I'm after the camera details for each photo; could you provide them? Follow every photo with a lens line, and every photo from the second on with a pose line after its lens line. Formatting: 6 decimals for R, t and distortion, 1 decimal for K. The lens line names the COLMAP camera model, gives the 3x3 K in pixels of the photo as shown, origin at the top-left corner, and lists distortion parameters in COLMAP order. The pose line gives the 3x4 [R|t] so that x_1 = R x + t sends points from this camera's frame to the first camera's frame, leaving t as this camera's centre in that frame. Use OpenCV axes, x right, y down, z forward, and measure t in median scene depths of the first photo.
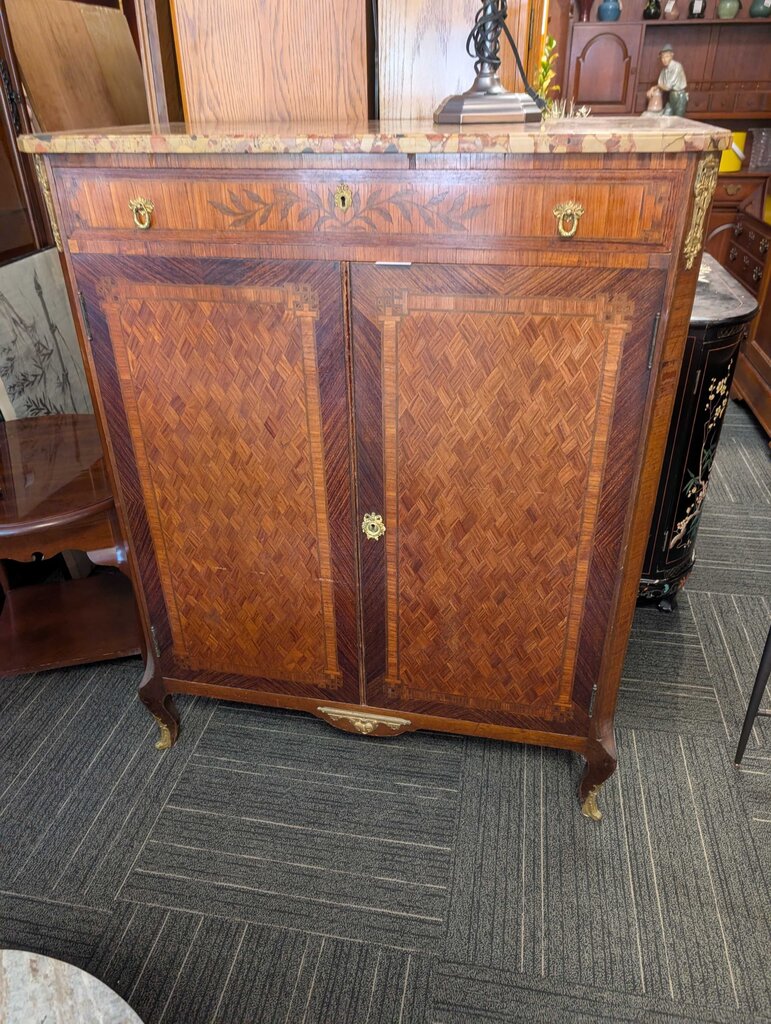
lens RADIAL K [[733.1, 0, 388.1], [0, 733.1, 508.5], [0, 0, 1]] dist [0.001373, -0.027653]
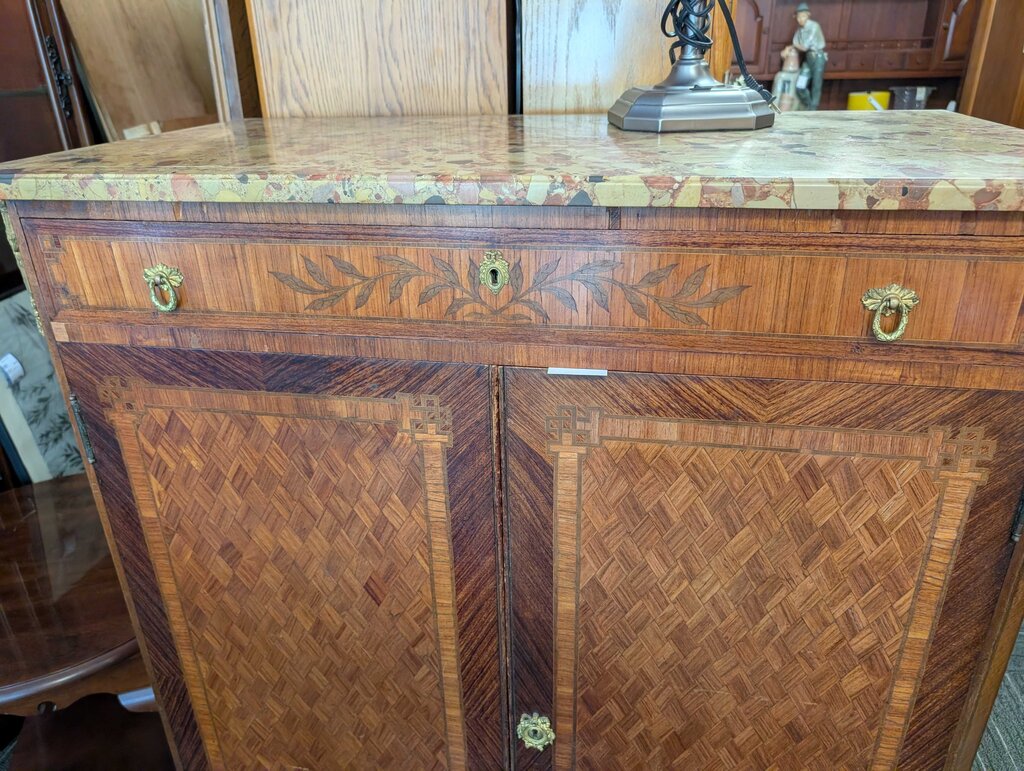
lens RADIAL K [[733.1, 0, 507.3], [0, 733.1, 362.4], [0, 0, 1]] dist [0.001373, -0.027653]
pose [[0.999785, -0.017029, 0.011863, -0.051292], [0.018236, 0.993722, -0.110383, -0.246752], [-0.009909, 0.110575, 0.993818, 0.360054]]
